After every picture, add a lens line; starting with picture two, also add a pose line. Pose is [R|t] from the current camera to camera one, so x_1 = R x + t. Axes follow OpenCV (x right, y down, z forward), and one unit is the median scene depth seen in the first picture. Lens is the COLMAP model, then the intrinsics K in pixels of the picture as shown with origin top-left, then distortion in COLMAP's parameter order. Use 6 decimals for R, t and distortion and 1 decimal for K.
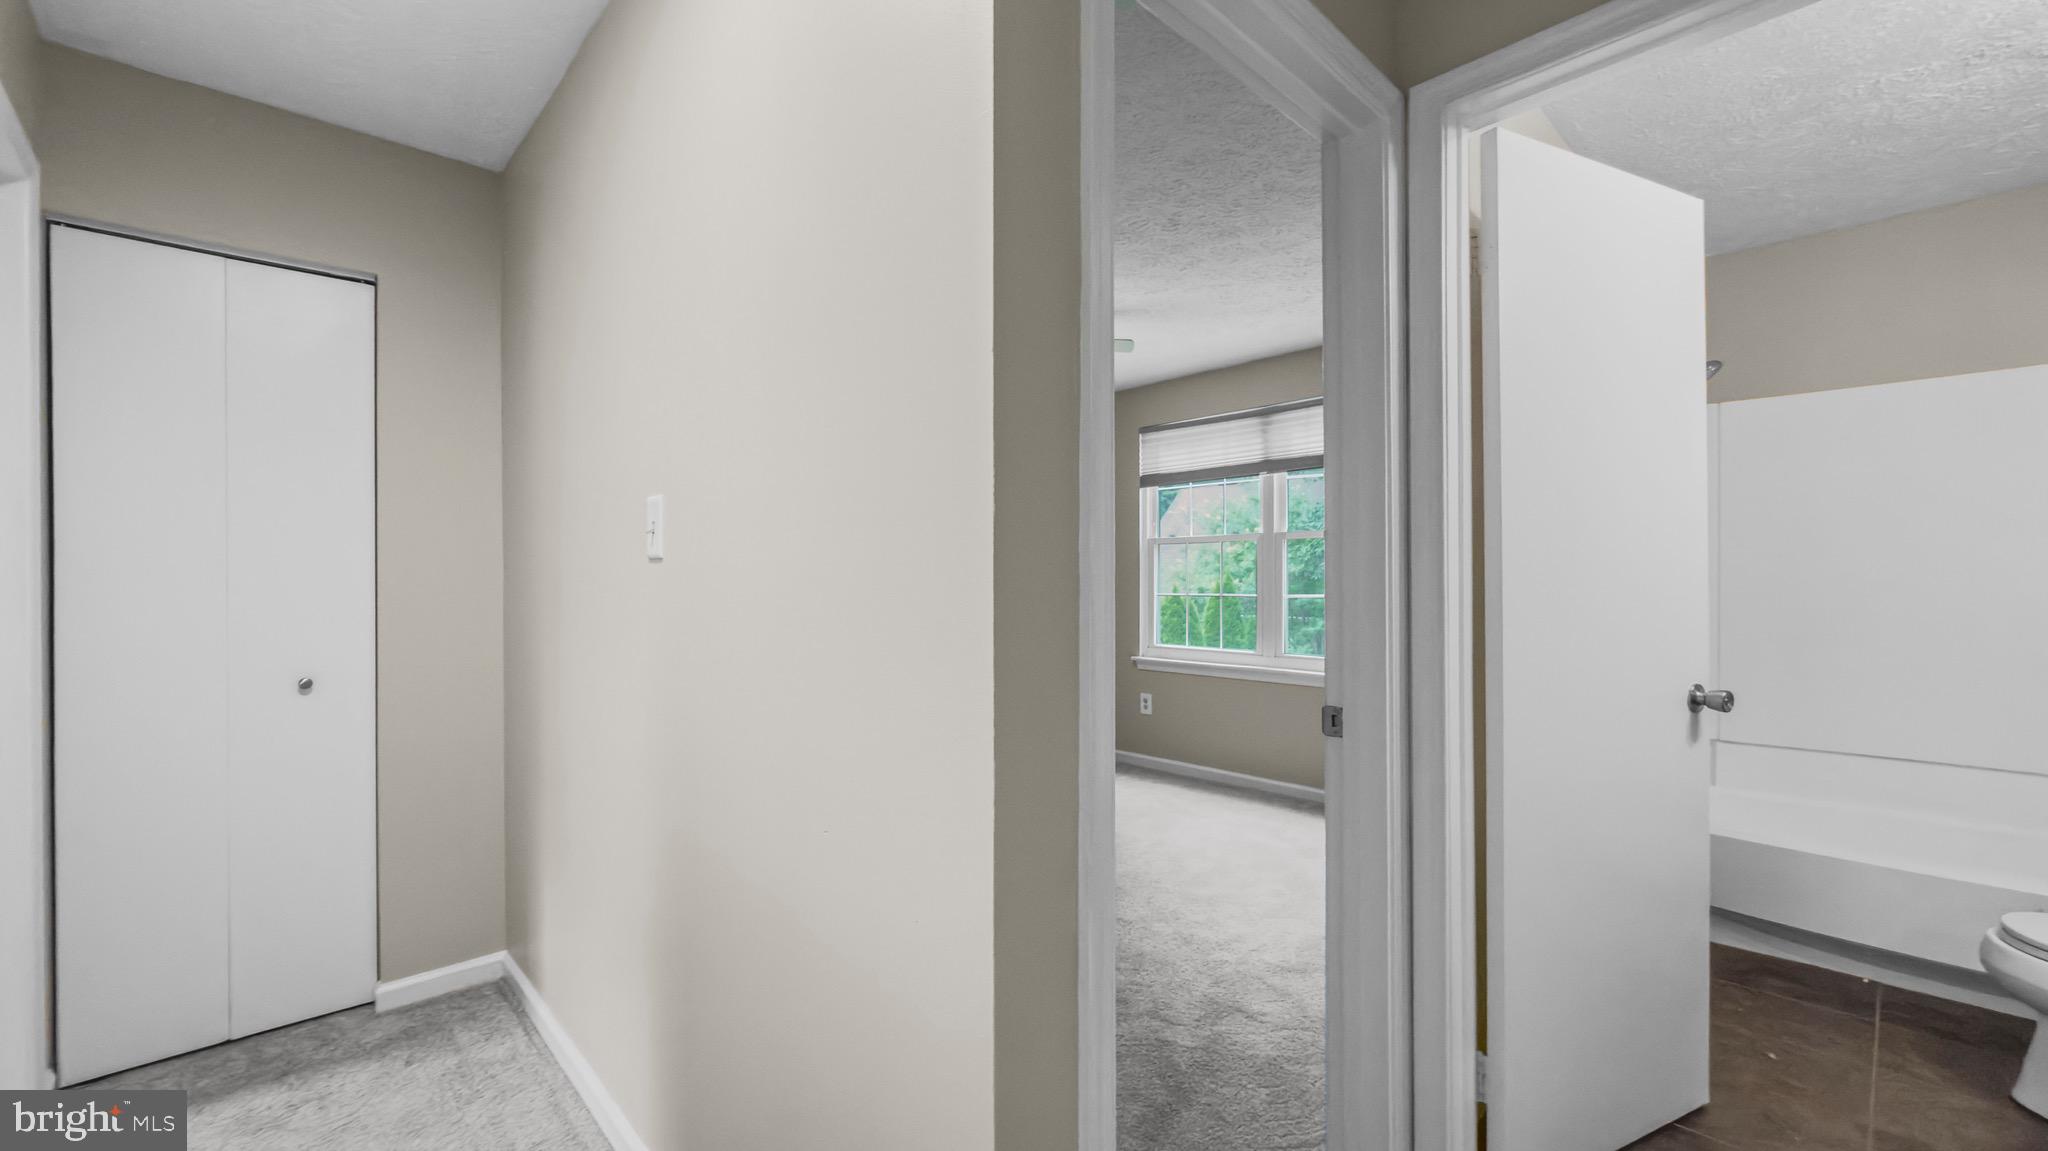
lens RADIAL K [[824.5, 0, 1028.7], [0, 824.5, 577.2], [0, 0, 1]] dist [-0.000927, 0.000499]
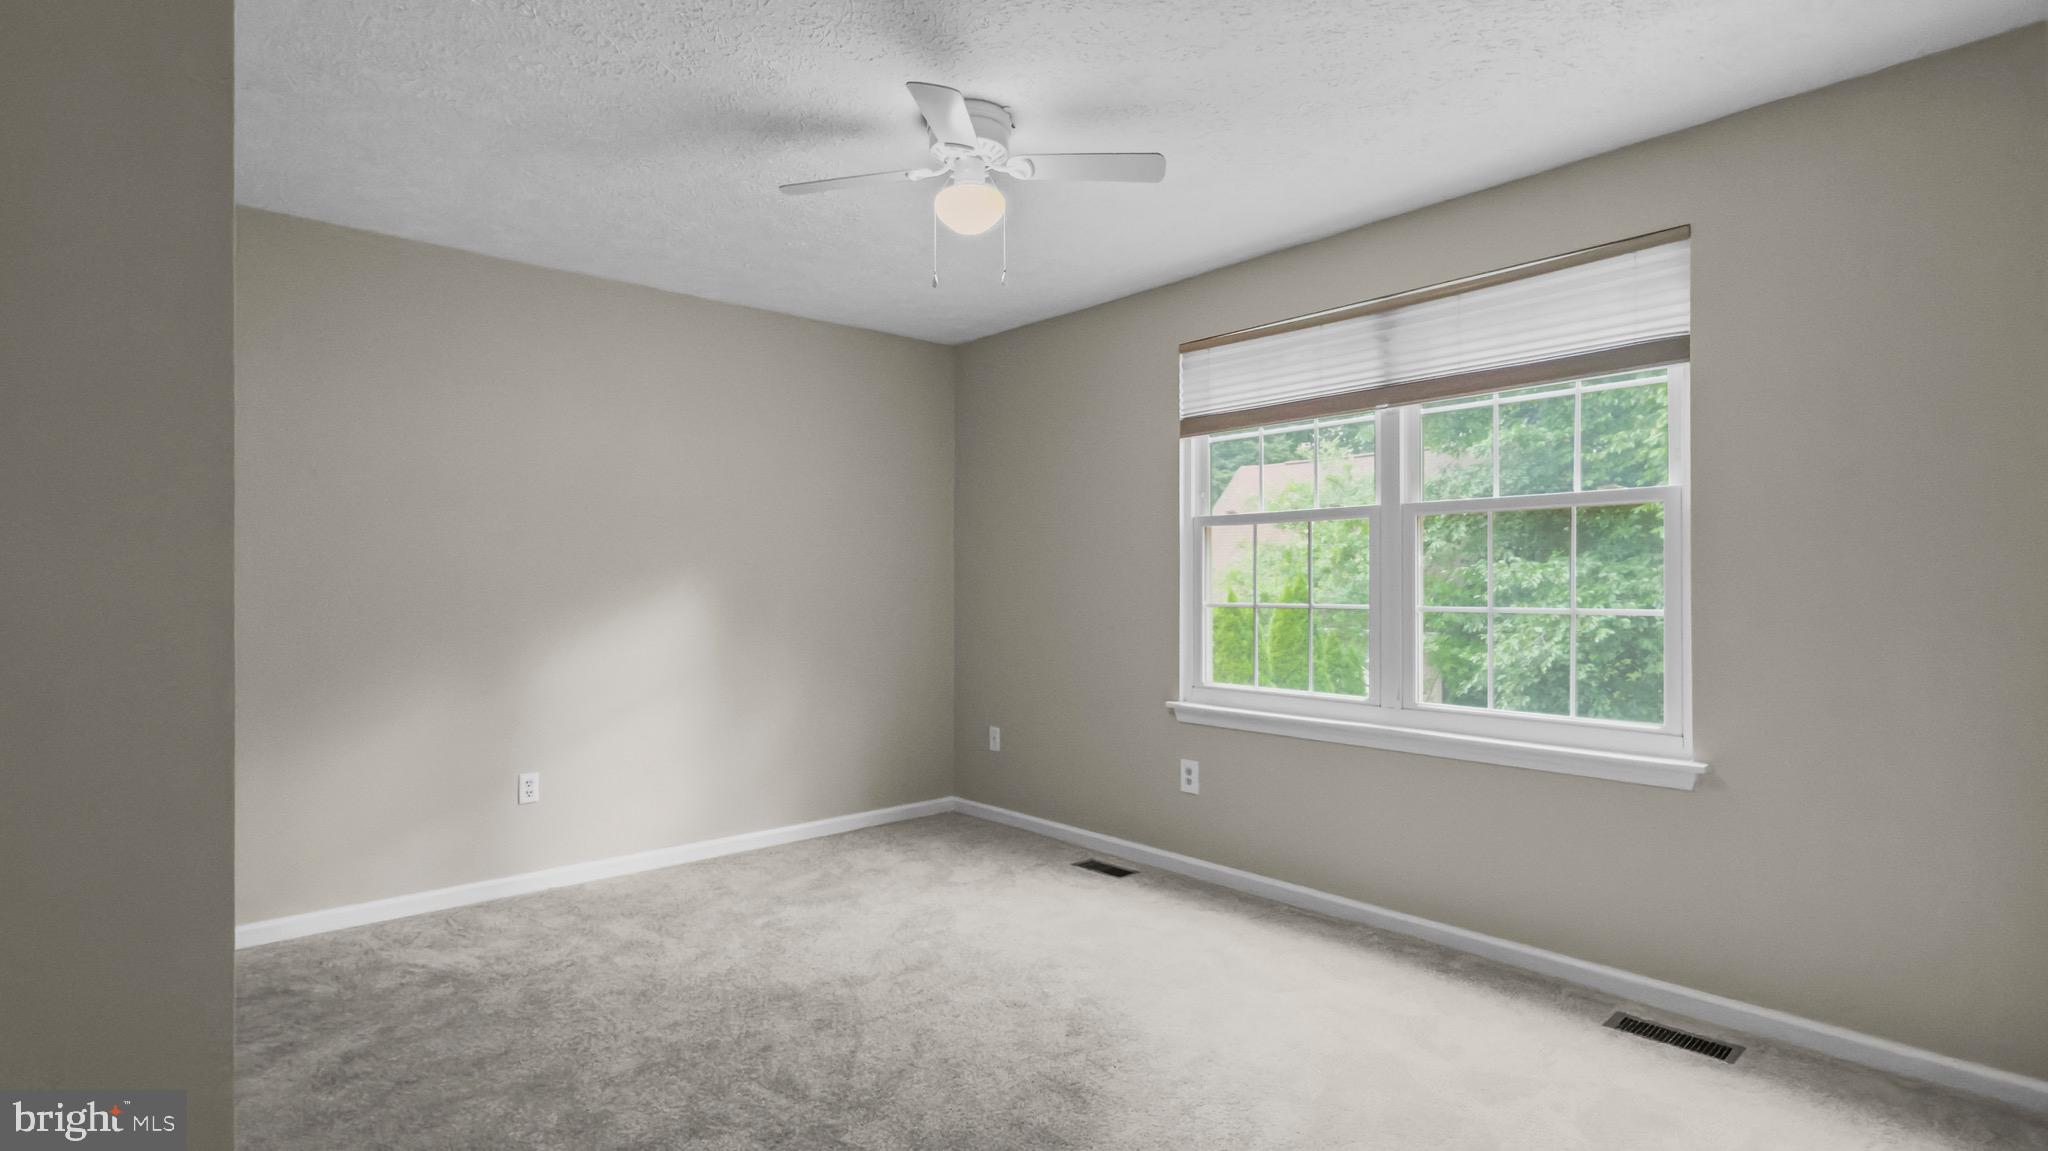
lens RADIAL K [[974.3, 0, 1038.9], [0, 974.3, 588.5], [0, 0, 1]] dist [-0.000860, -0.000118]
pose [[0.999844, 0.000221, -0.017651, 0.038921], [-0.000077, 0.999967, 0.008126, 0.002151], [0.017652, -0.008123, 0.999811, 0.244958]]
